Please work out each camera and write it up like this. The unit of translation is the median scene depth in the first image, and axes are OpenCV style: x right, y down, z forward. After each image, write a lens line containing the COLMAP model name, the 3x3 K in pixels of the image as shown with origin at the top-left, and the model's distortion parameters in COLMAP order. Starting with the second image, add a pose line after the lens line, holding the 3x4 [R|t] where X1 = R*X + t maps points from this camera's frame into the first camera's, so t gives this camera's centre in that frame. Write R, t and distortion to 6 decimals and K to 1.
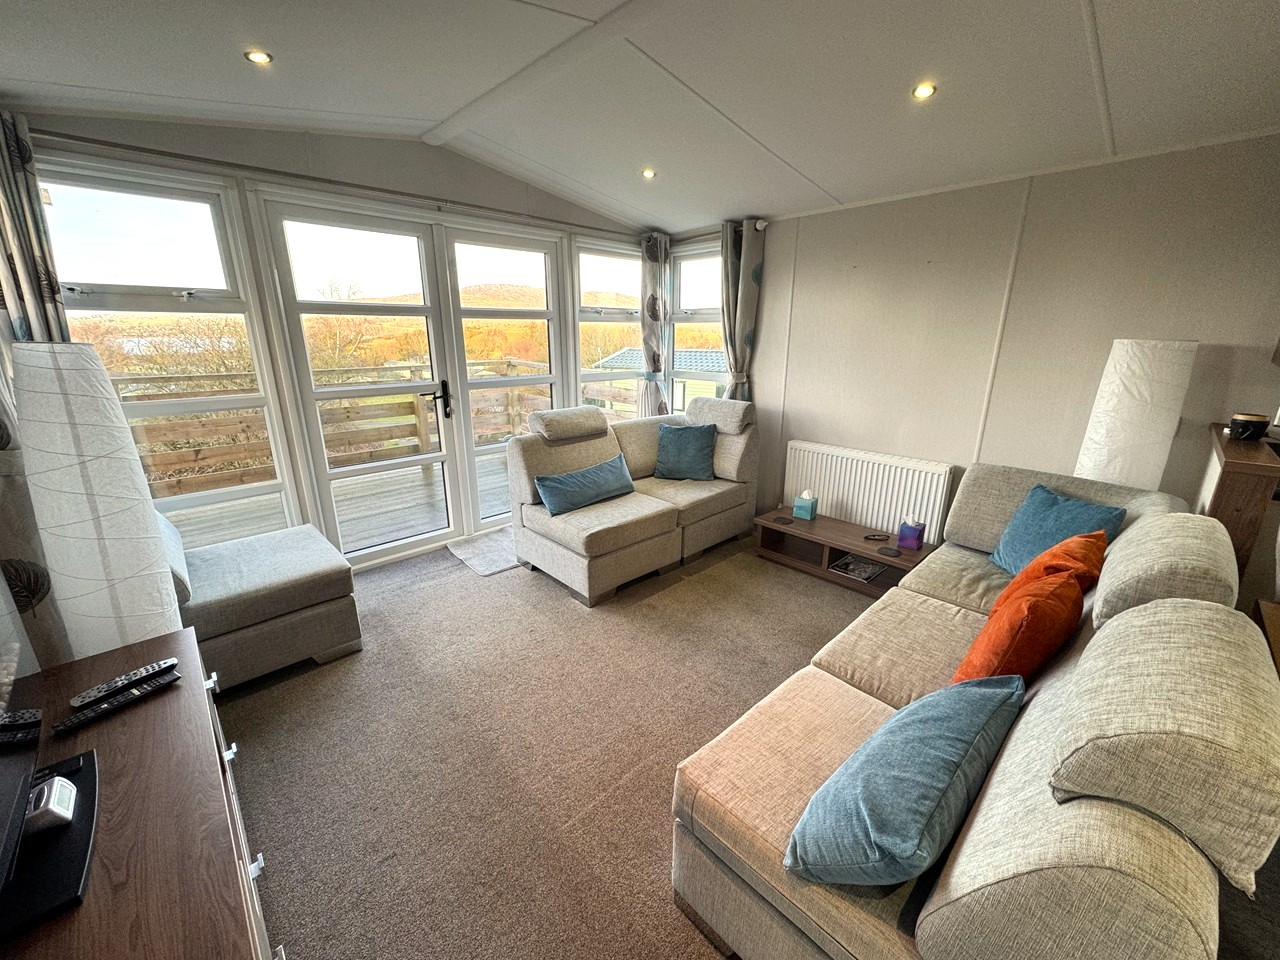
lens RADIAL K [[509.3, 0, 640.9], [0, 509.3, 480.6], [0, 0, 1]] dist [-0.000662, 0.000335]
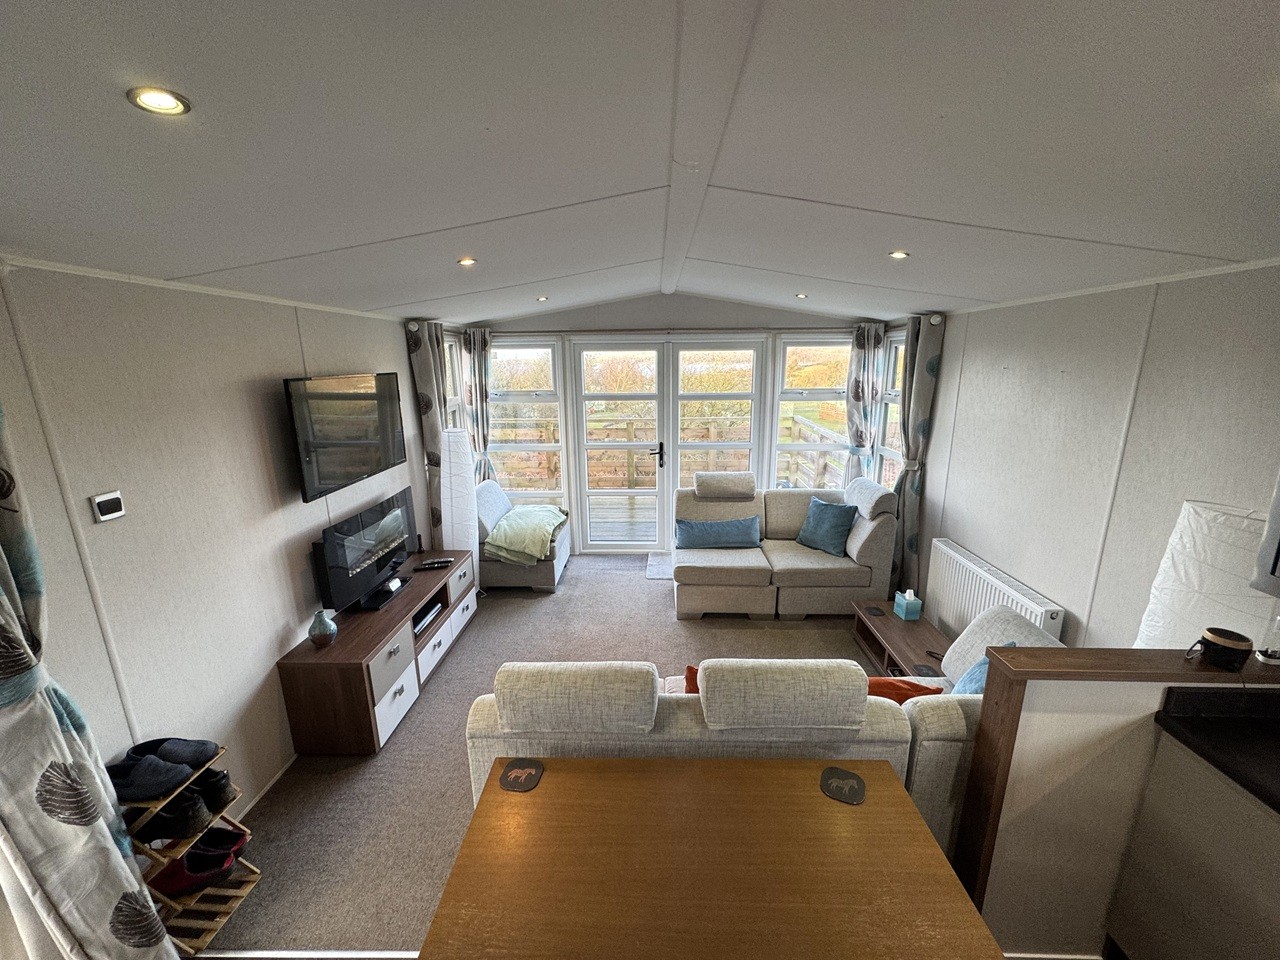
lens RADIAL K [[509.3, 0, 637.4], [0, 509.3, 479.9], [0, 0, 1]] dist [-0.000662, 0.000335]
pose [[0.698992, 0.154600, -0.698219, 0.577744], [-0.188742, 0.981616, 0.028399, -0.112139], [0.689773, 0.111933, 0.715321, -0.086176]]
